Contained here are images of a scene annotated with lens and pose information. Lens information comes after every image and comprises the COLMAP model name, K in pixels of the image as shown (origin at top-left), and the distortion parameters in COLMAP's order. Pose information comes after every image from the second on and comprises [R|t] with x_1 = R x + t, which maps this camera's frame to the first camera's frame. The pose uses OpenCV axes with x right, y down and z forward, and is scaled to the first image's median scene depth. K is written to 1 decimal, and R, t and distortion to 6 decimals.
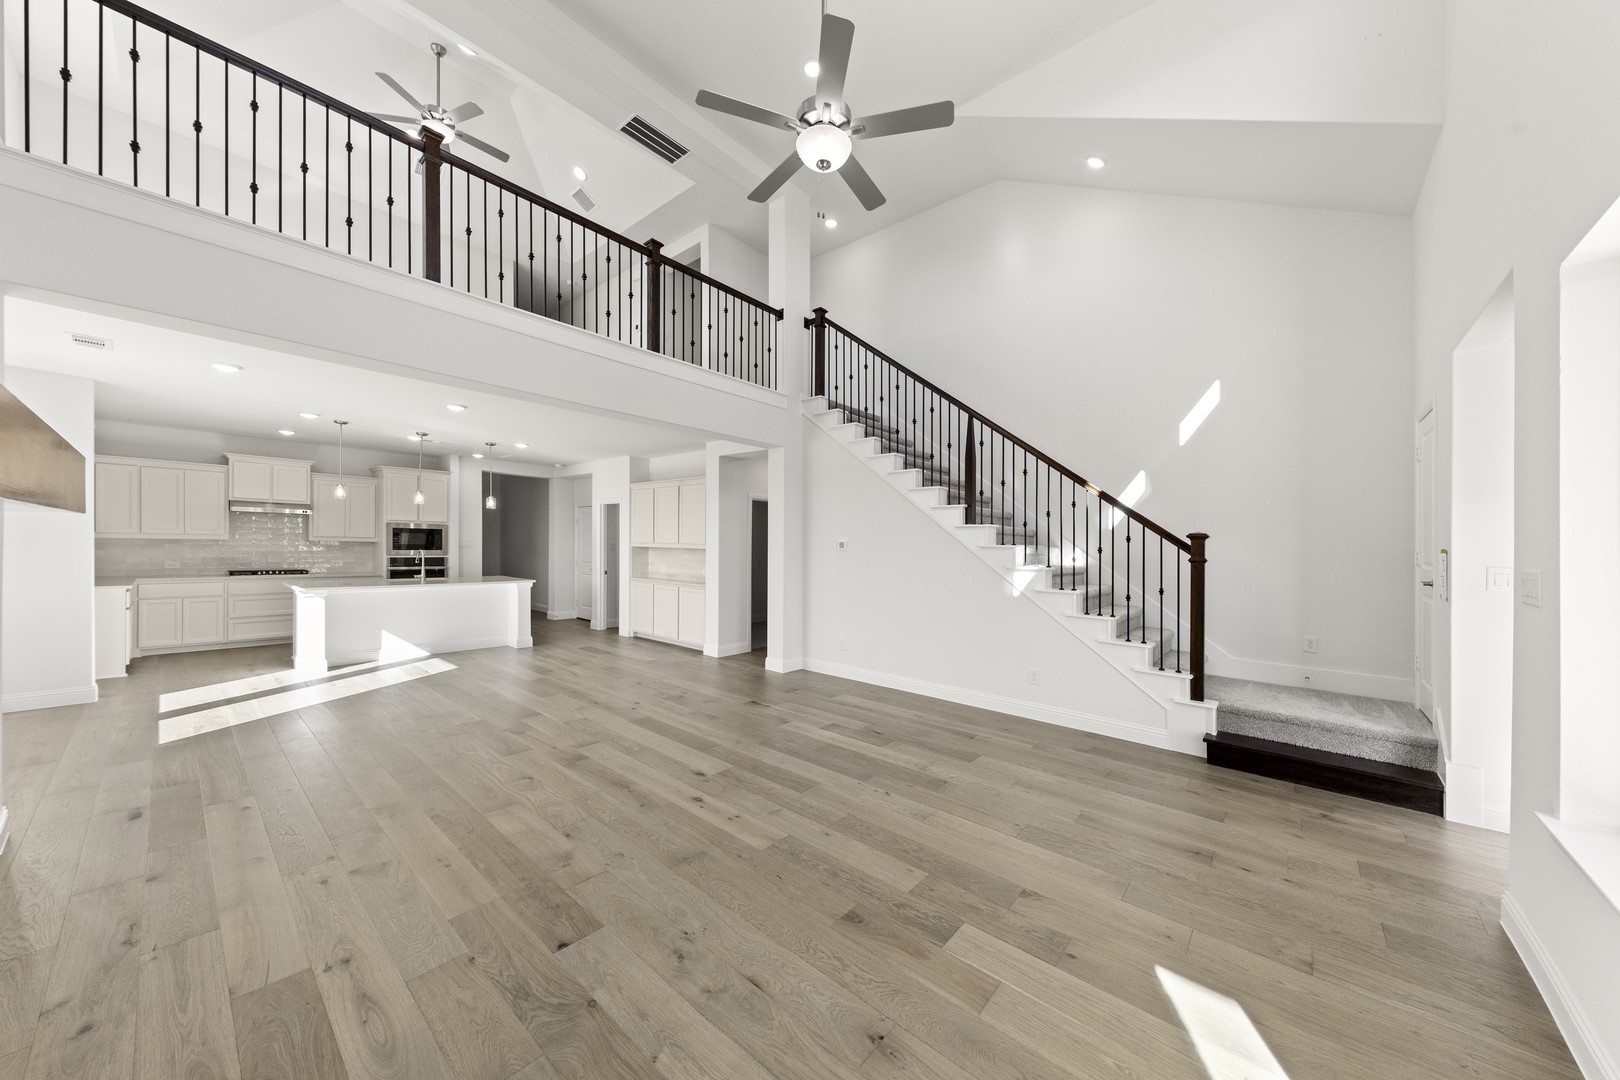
lens RADIAL K [[568.3, 0, 831.5], [0, 568.3, 555.2], [0, 0, 1]] dist [-0.000387, -0.000574]
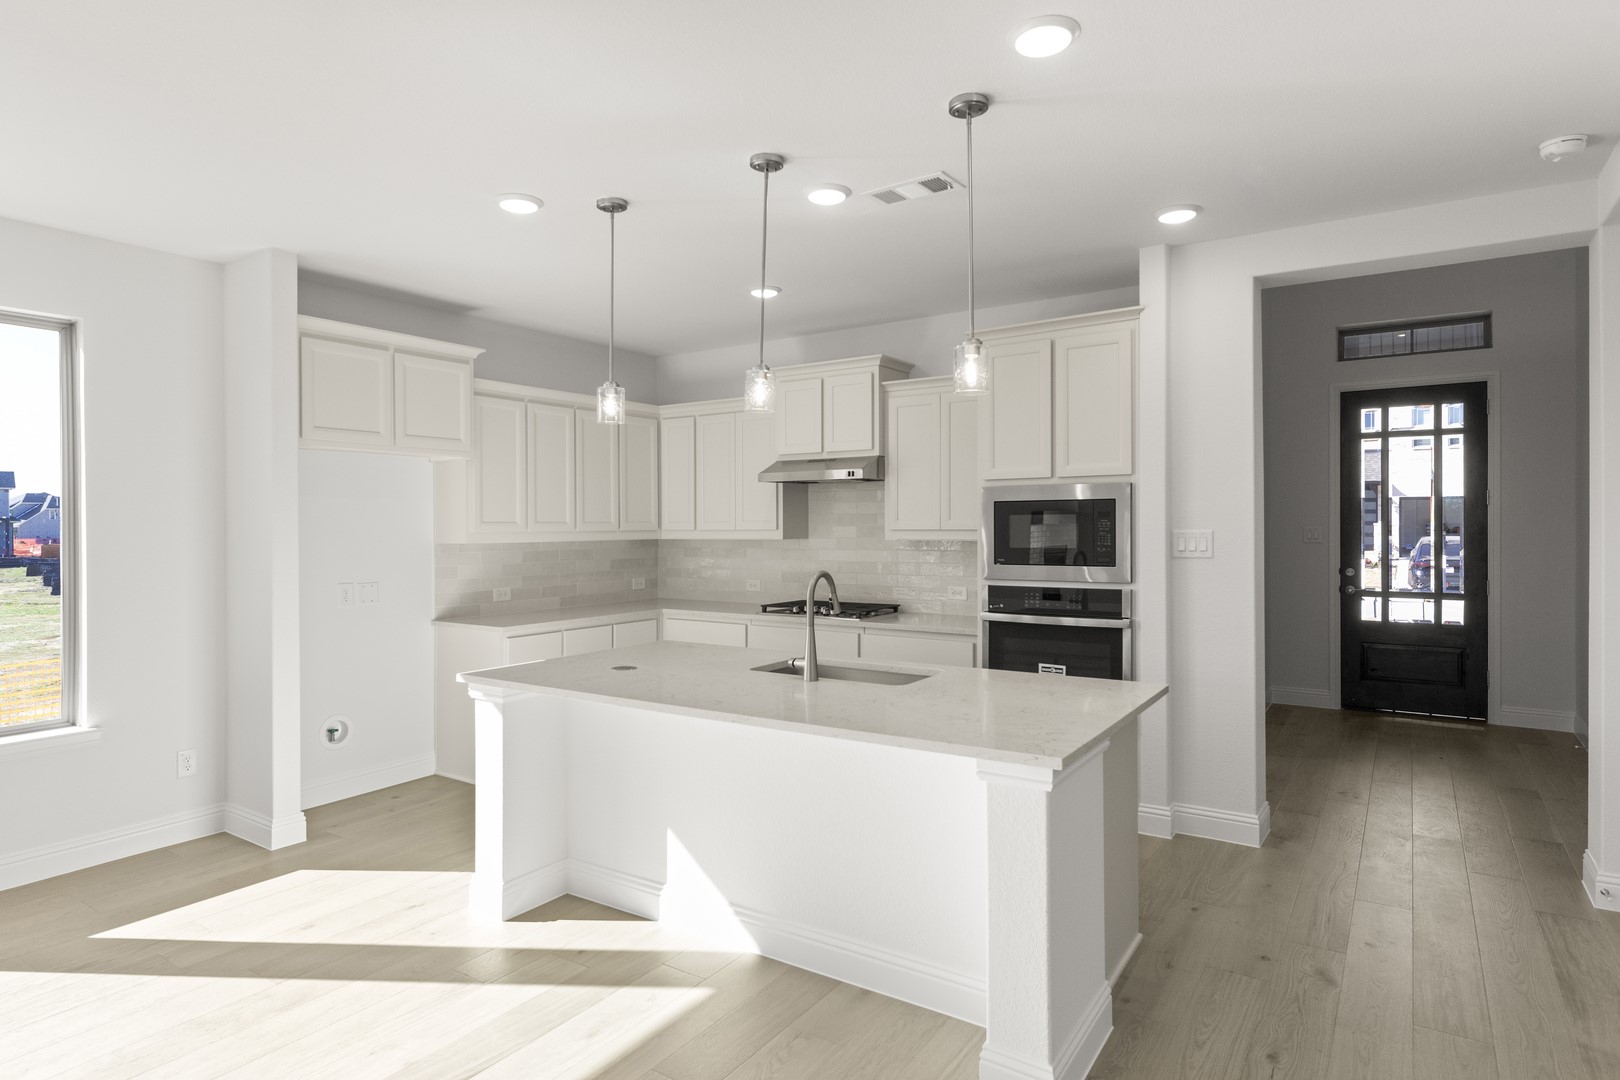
lens RADIAL K [[911.9, 0, 821.3], [0, 911.9, 551.5], [0, 0, 1]] dist [0.011001, -0.004951]
pose [[0.130808, 0.008096, -0.991375, -0.223395], [-0.008724, 0.999937, 0.007014, -0.020108], [0.991369, 0.007731, 0.130870, 0.813550]]
